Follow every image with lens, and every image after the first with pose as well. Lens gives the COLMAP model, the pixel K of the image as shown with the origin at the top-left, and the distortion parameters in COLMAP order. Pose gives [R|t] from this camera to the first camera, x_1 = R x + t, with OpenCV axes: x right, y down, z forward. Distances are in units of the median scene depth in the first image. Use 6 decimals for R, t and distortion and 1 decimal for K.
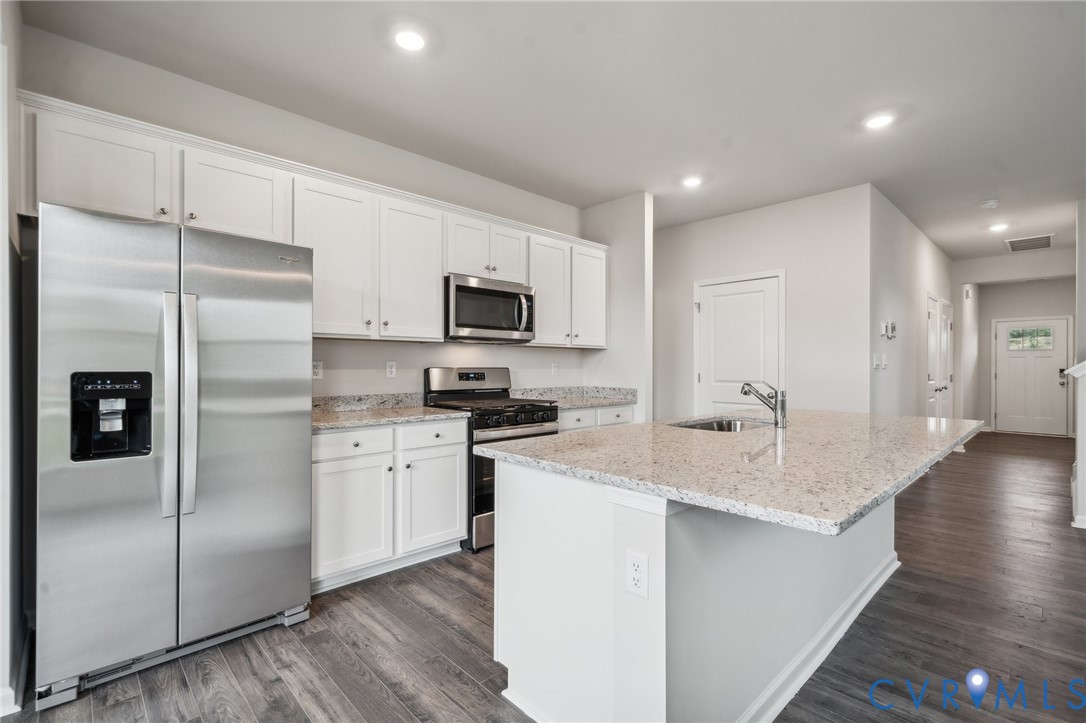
lens RADIAL K [[491.0, 0, 543.0], [0, 491.0, 361.5], [0, 0, 1]] dist [0.014670, 0.000277]
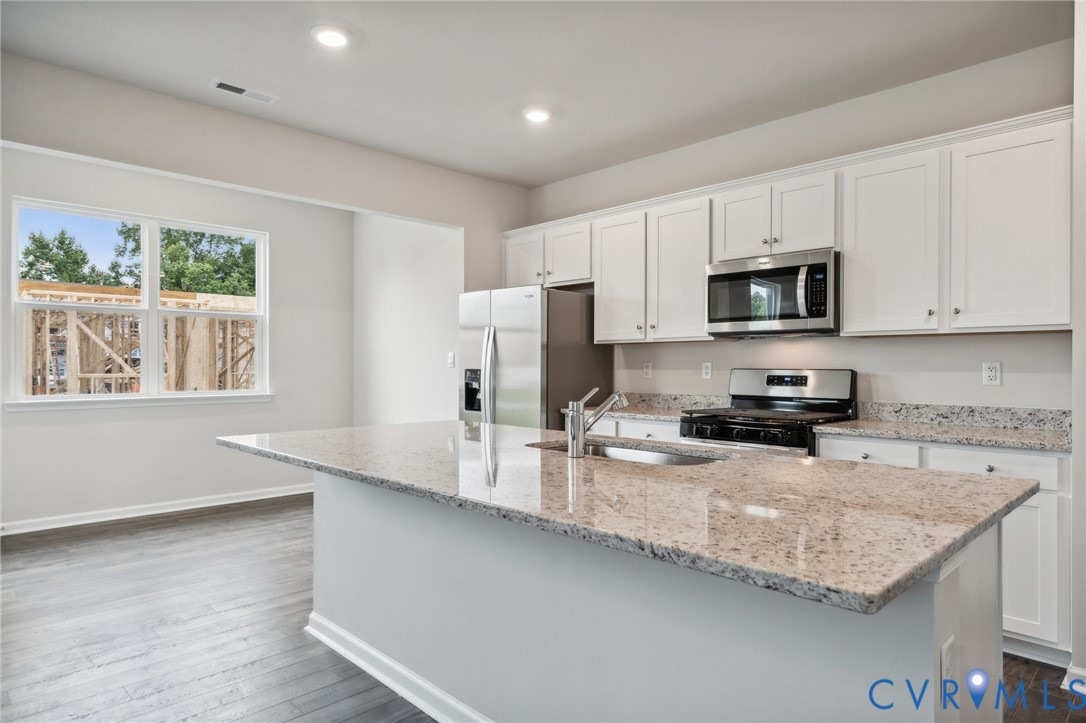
lens RADIAL K [[647.6, 0, 543.0], [0, 647.6, 361.5], [0, 0, 1]] dist [-0.000037, 0.000030]
pose [[0.009699, -0.007782, -0.999923, 0.711755], [0.008227, 0.999936, -0.007703, 0.004272], [0.999919, -0.008152, 0.009762, 0.490278]]
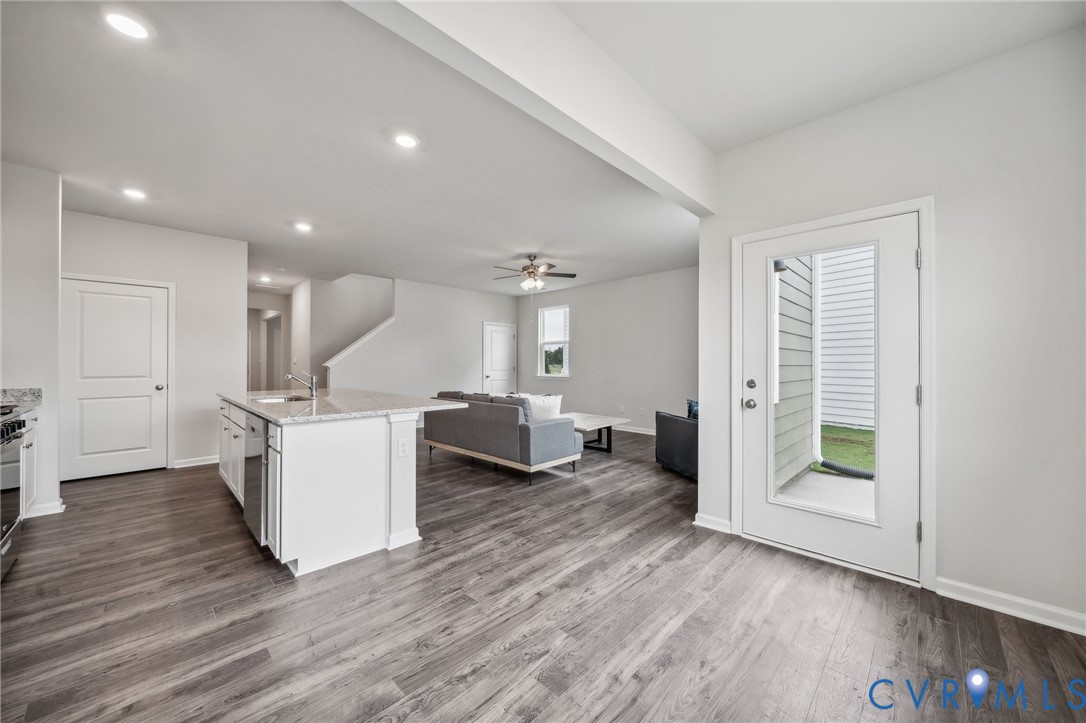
lens RADIAL K [[395.9, 0, 543.0], [0, 395.9, 361.5], [0, 0, 1]] dist [-0.000274, -0.000014]
pose [[-0.030902, 0.004288, 0.999513, -0.562113], [-0.011839, 0.999919, -0.004656, -0.000578], [-0.999452, -0.011977, -0.030849, 0.115729]]
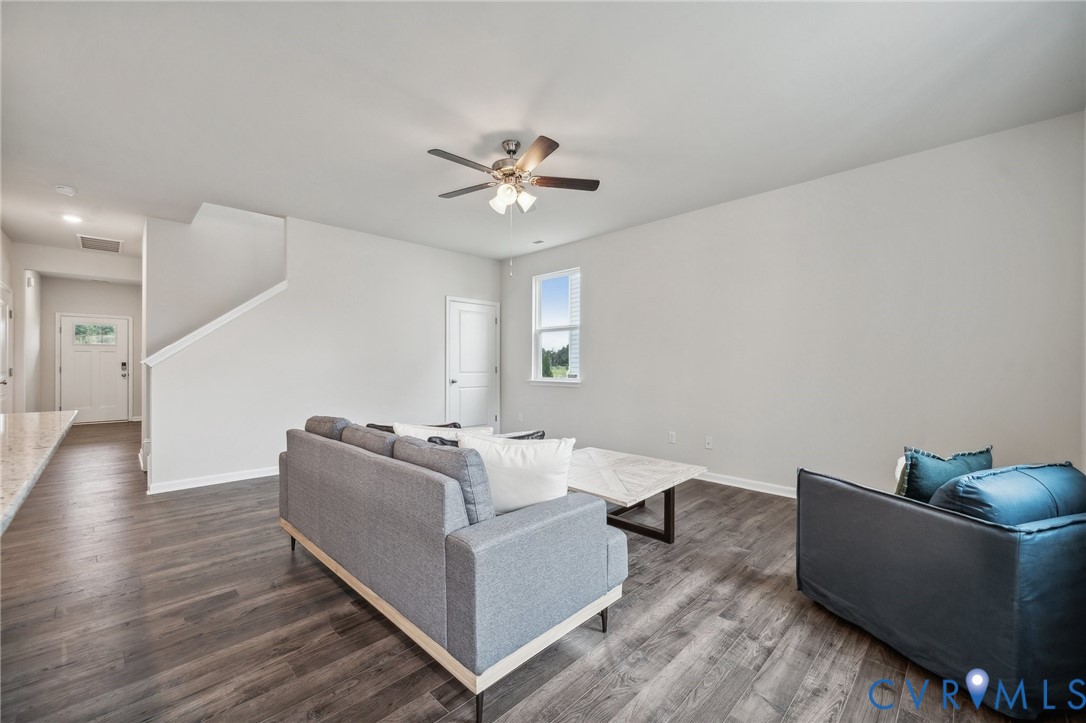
lens RADIAL K [[436.0, 0, 543.2], [0, 436.0, 367.5], [0, 0, 1]] dist [0.001021, 0.000208]
pose [[-0.025476, -0.005516, 0.999660, 0.016597], [-0.012163, 0.999912, 0.005208, 0.012017], [-0.999601, -0.012026, -0.025541, 0.076921]]
